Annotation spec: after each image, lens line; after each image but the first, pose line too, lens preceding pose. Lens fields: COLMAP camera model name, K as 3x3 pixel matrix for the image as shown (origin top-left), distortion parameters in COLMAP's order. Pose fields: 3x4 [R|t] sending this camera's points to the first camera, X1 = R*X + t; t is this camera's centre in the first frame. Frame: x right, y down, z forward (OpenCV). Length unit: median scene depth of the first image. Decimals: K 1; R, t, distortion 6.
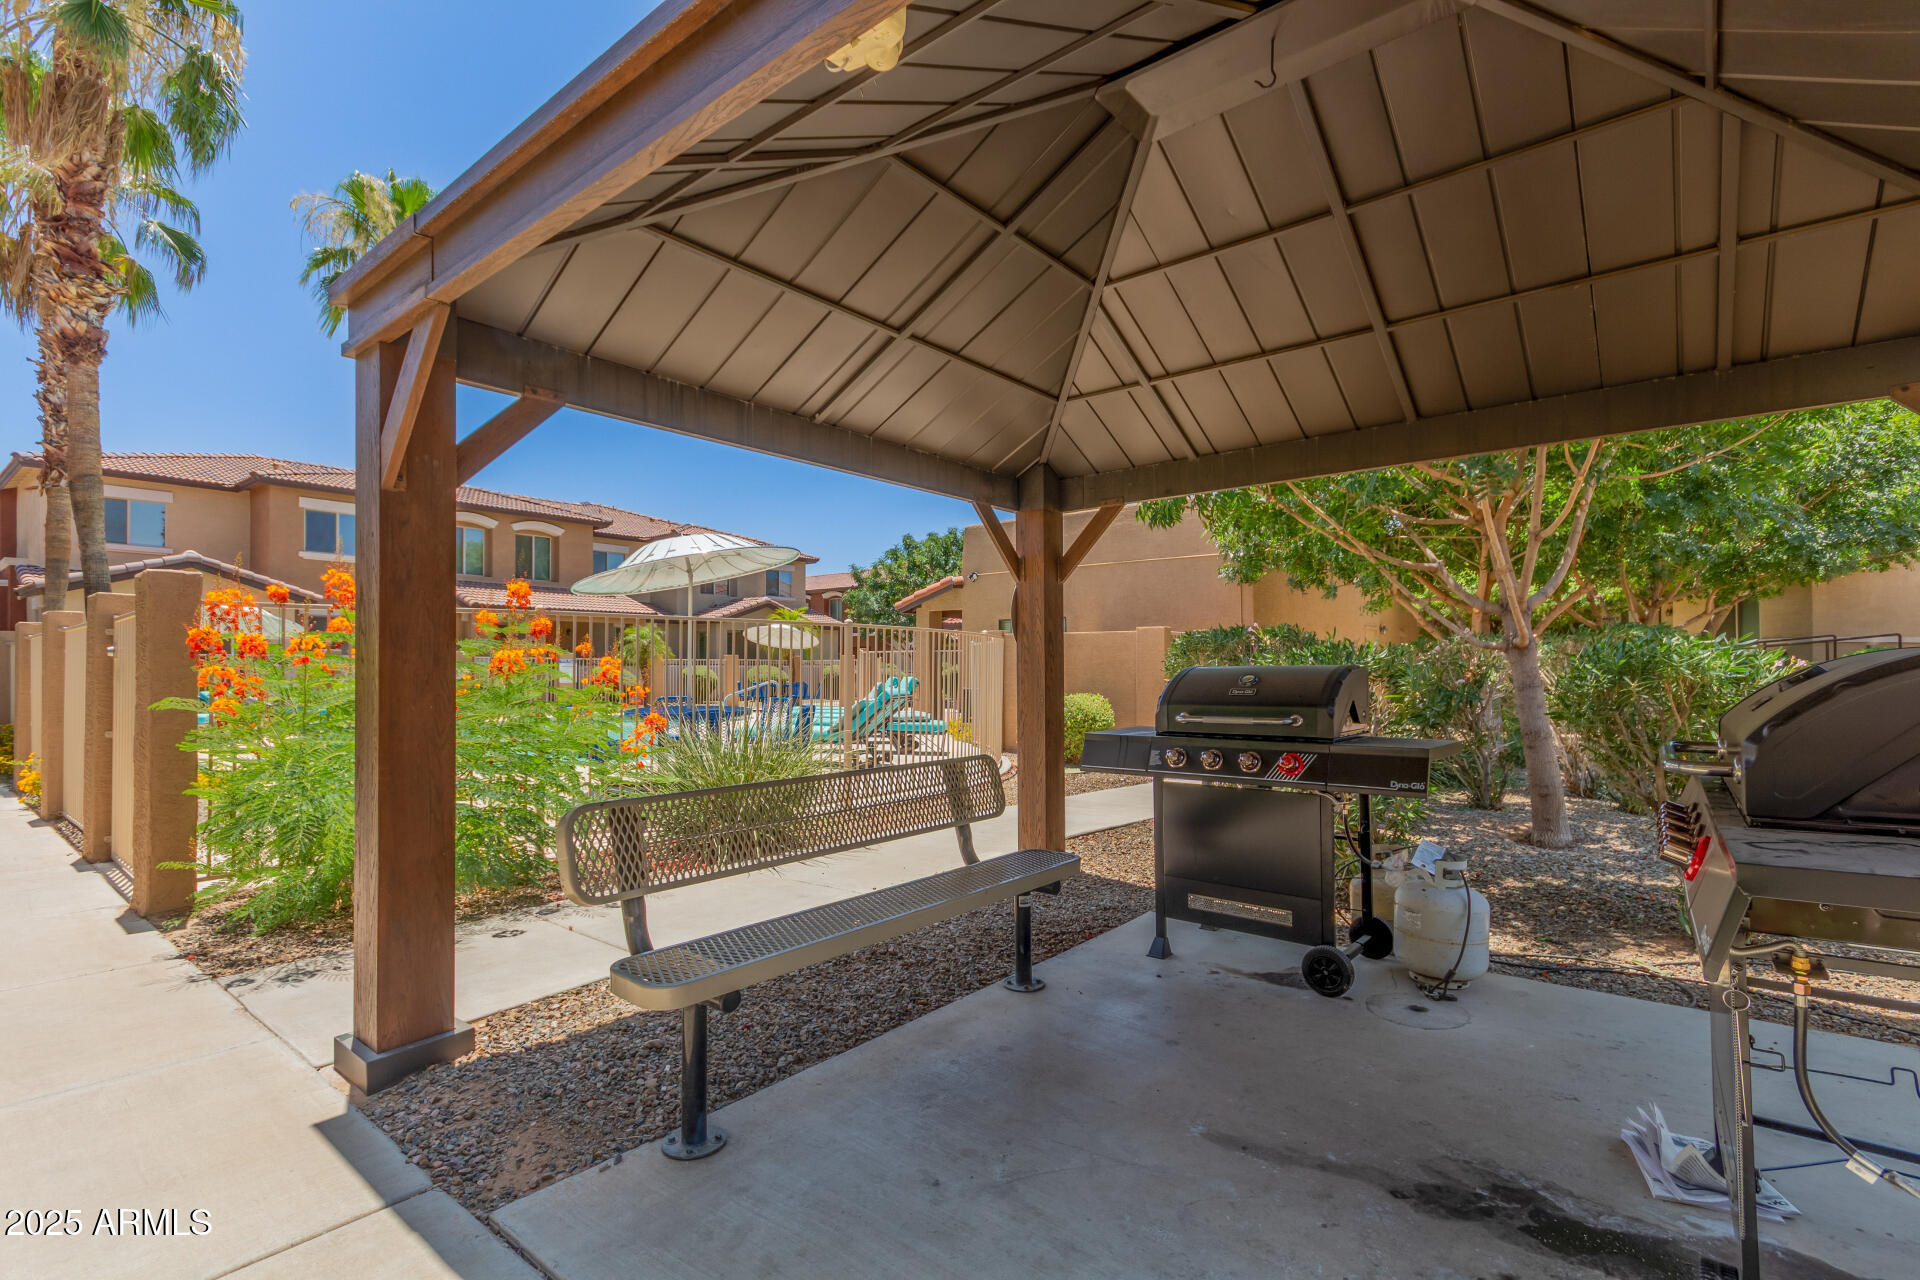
lens RADIAL K [[886.8, 0, 959.1], [0, 886.8, 640.8], [0, 0, 1]] dist [0.009072, 0.003092]
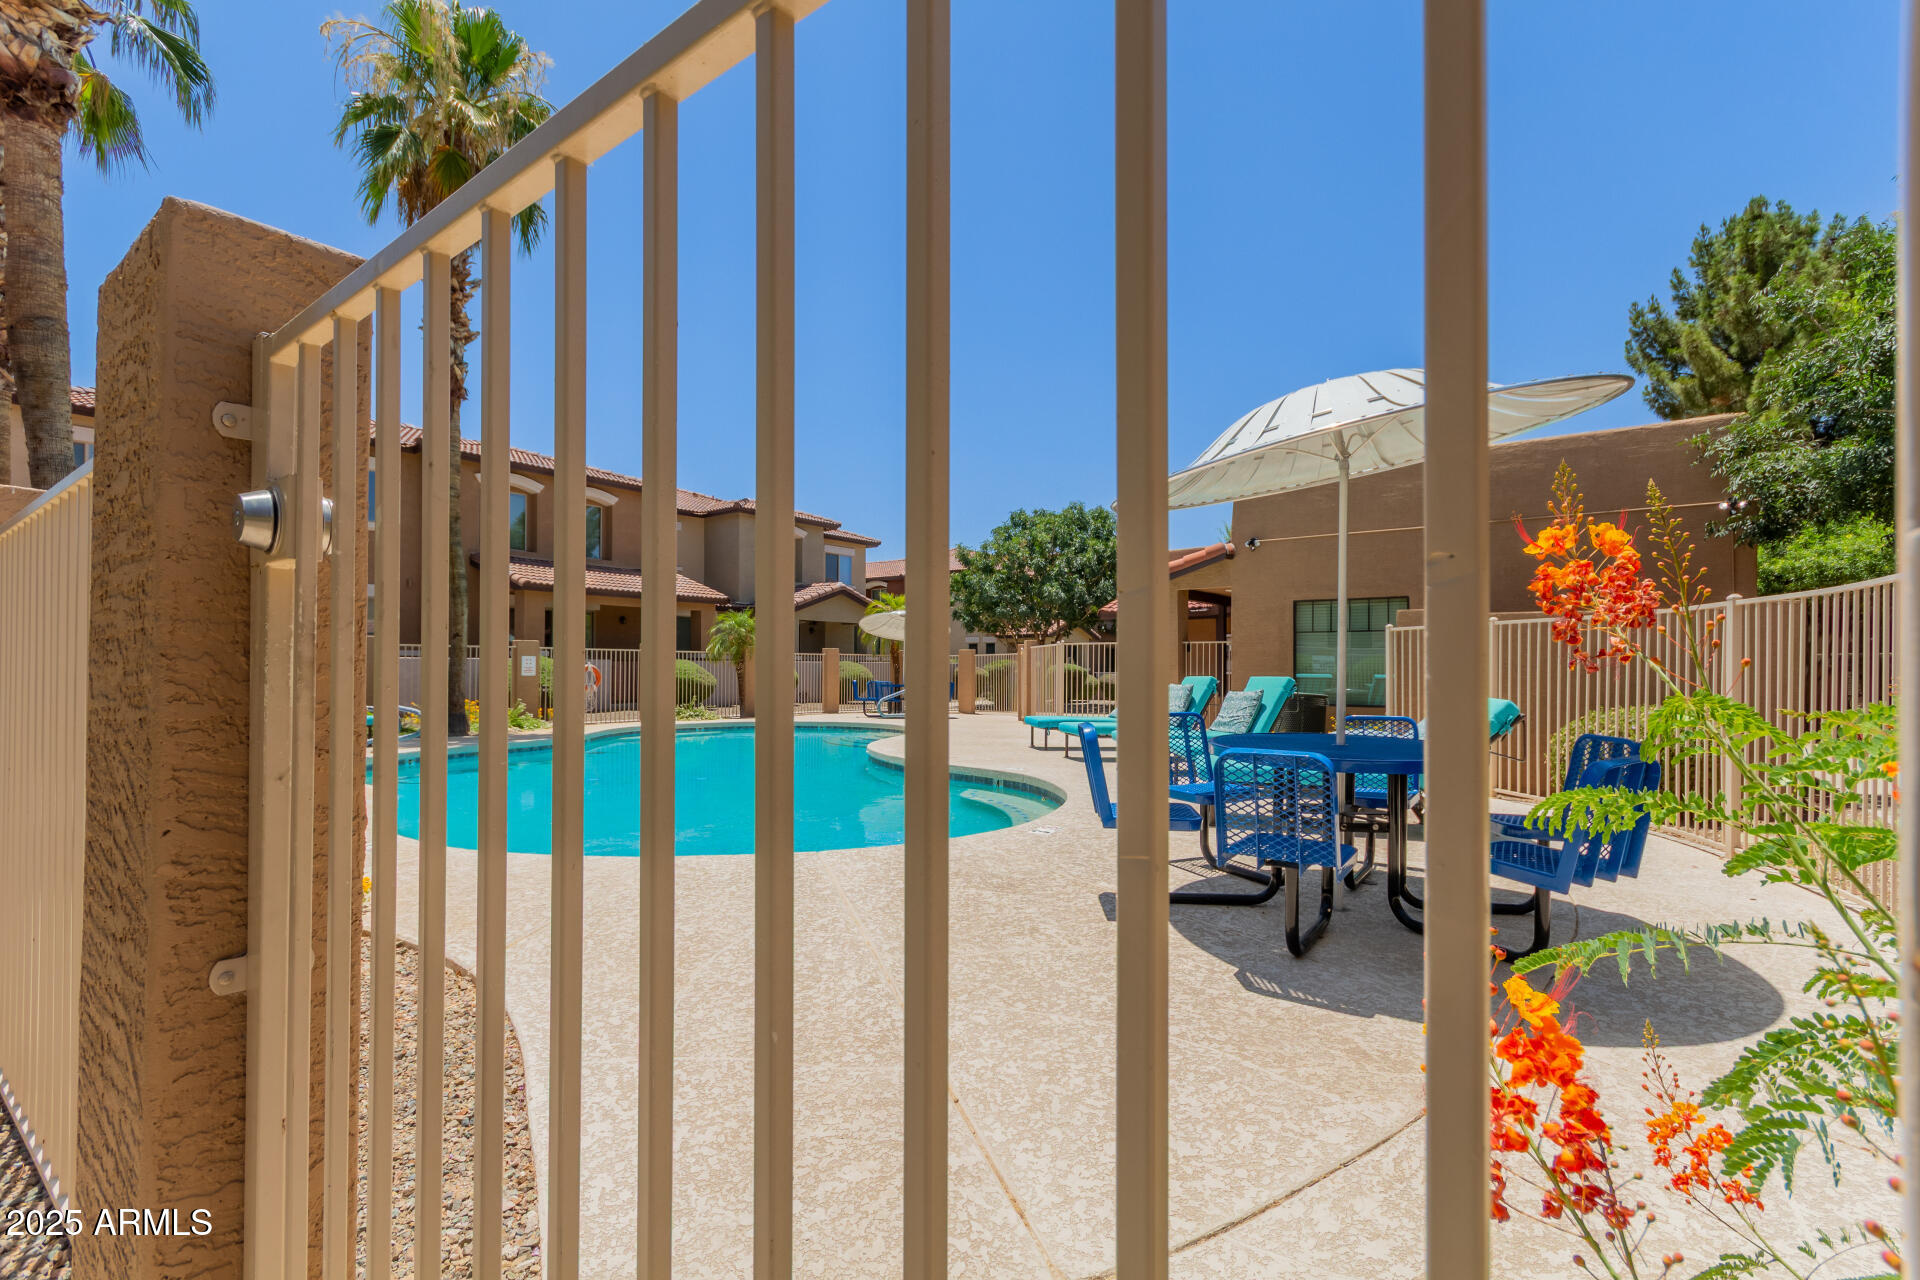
lens RADIAL K [[886.8, 0, 955.9], [0, 886.8, 636.4], [0, 0, 1]] dist [0.009072, 0.003092]
pose [[0.999481, 0.005171, 0.031801, -0.244381], [-0.005052, 0.999980, -0.003804, 0.010783], [-0.031820, 0.003642, 0.999487, 0.246178]]
